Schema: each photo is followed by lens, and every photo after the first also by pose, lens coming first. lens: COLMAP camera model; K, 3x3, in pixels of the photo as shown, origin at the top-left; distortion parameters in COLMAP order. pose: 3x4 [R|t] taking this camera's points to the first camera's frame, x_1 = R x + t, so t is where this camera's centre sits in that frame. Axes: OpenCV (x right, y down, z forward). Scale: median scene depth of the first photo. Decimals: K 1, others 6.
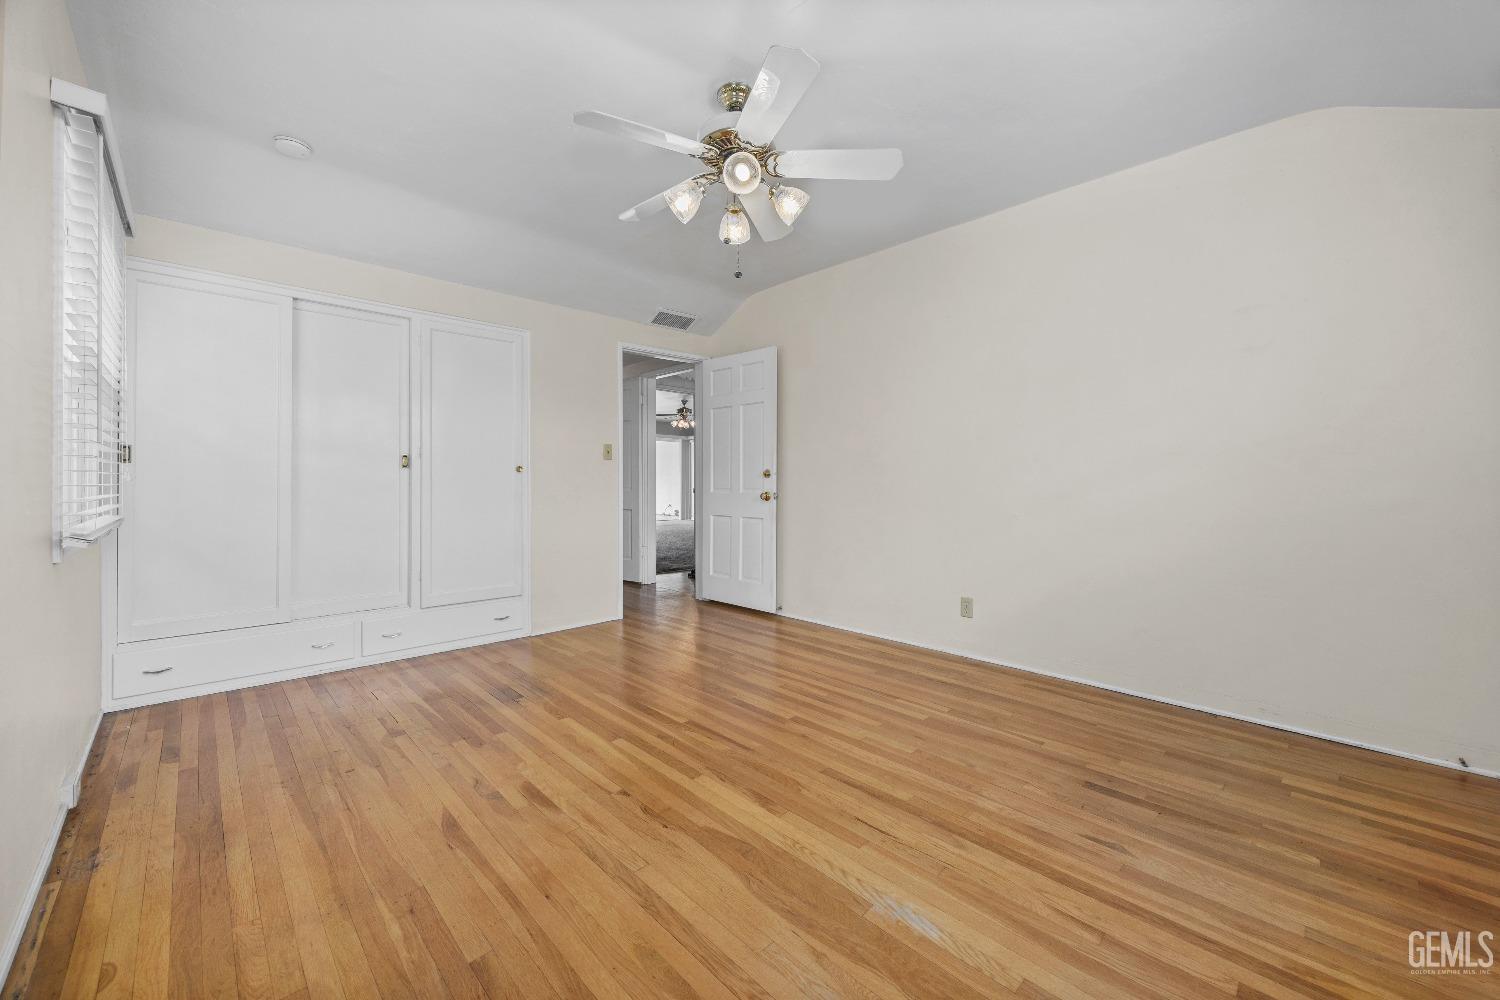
lens RADIAL K [[572.6, 0, 751.1], [0, 572.6, 489.1], [0, 0, 1]] dist [-0.005419, 0.000542]
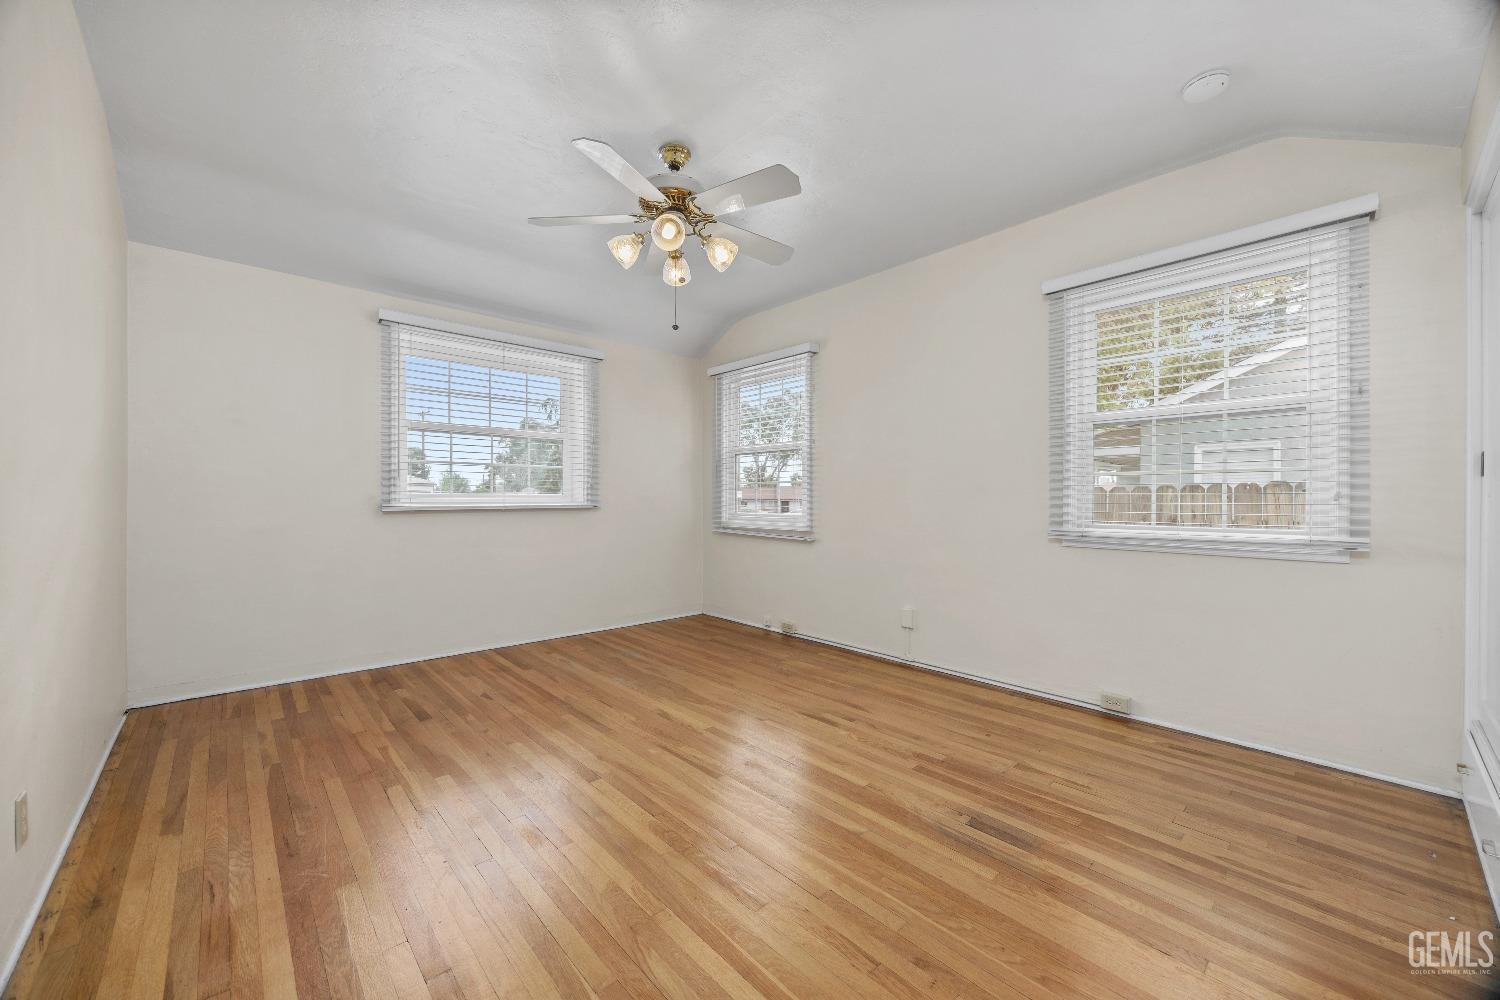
lens RADIAL K [[572.6, 0, 749.2], [0, 572.6, 497.2], [0, 0, 1]] dist [-0.005419, 0.000542]
pose [[-0.999607, -0.004068, 0.027752, -0.226871], [-0.003684, 0.999897, 0.013894, -0.040915], [-0.027806, 0.013786, -0.999518, 2.367182]]
